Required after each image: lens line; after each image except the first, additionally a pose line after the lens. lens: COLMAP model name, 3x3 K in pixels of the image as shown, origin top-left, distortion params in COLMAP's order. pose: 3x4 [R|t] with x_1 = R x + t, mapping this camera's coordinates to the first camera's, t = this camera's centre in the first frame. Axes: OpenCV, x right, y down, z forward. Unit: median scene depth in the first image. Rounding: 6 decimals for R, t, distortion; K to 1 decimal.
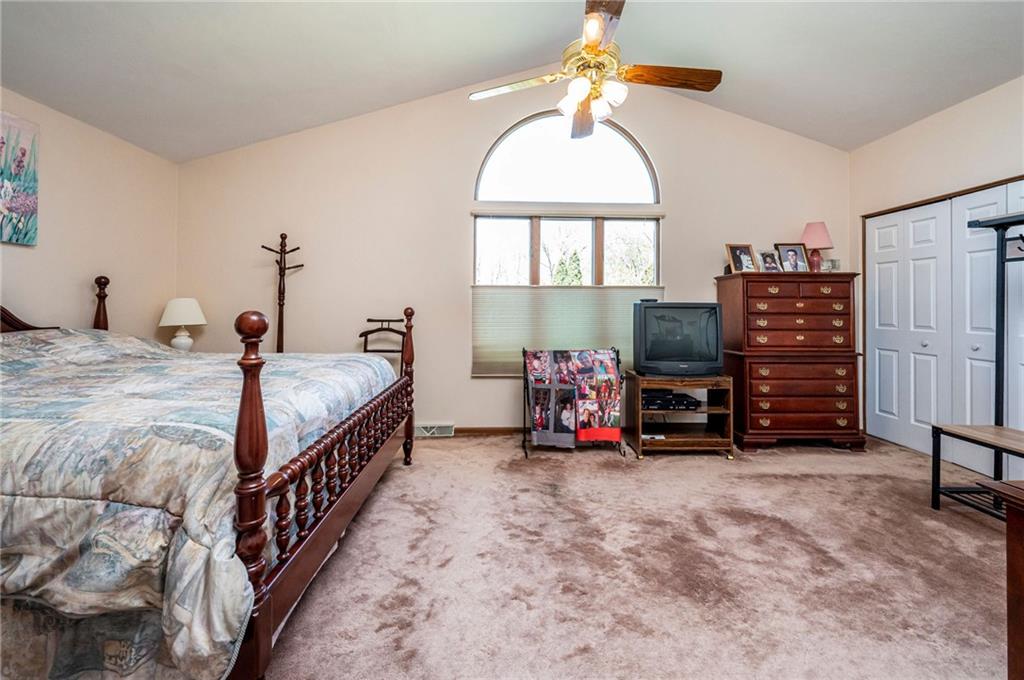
lens RADIAL K [[422.0, 0, 520.3], [0, 422.0, 303.6], [0, 0, 1]] dist [0.006298, -0.000333]
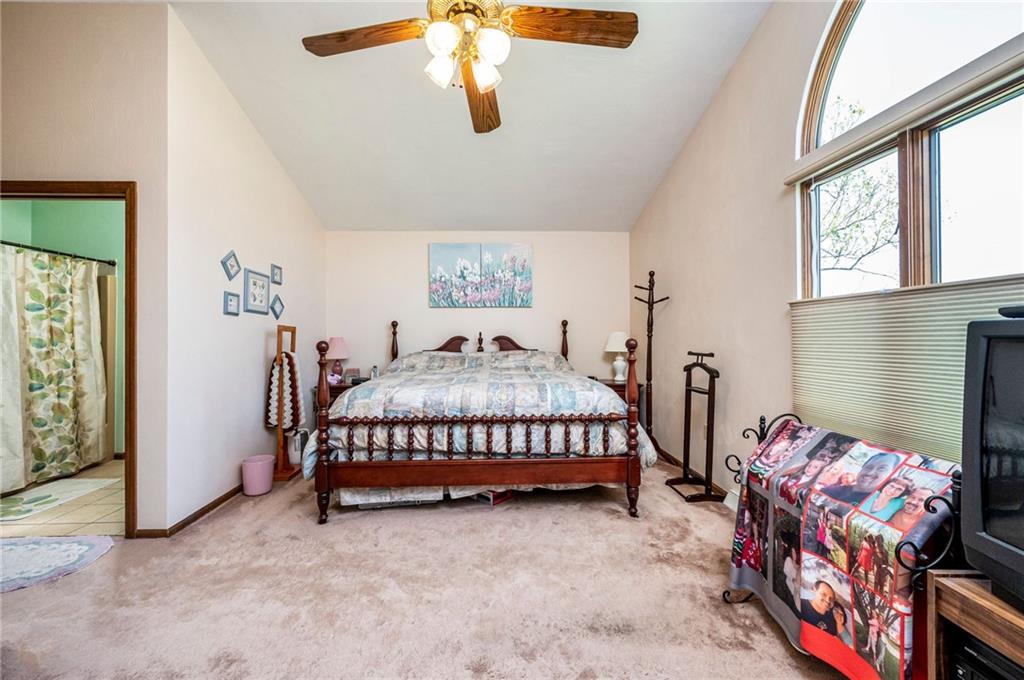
lens RADIAL K [[422.0, 0, 506.6], [0, 422.0, 339.5], [0, 0, 1]] dist [0.006298, -0.000333]
pose [[-0.026906, 0.000364, -0.999638, 0.578433], [0.009867, 0.999951, 0.000098, 0.008024], [0.999589, -0.009861, -0.026908, 0.699326]]
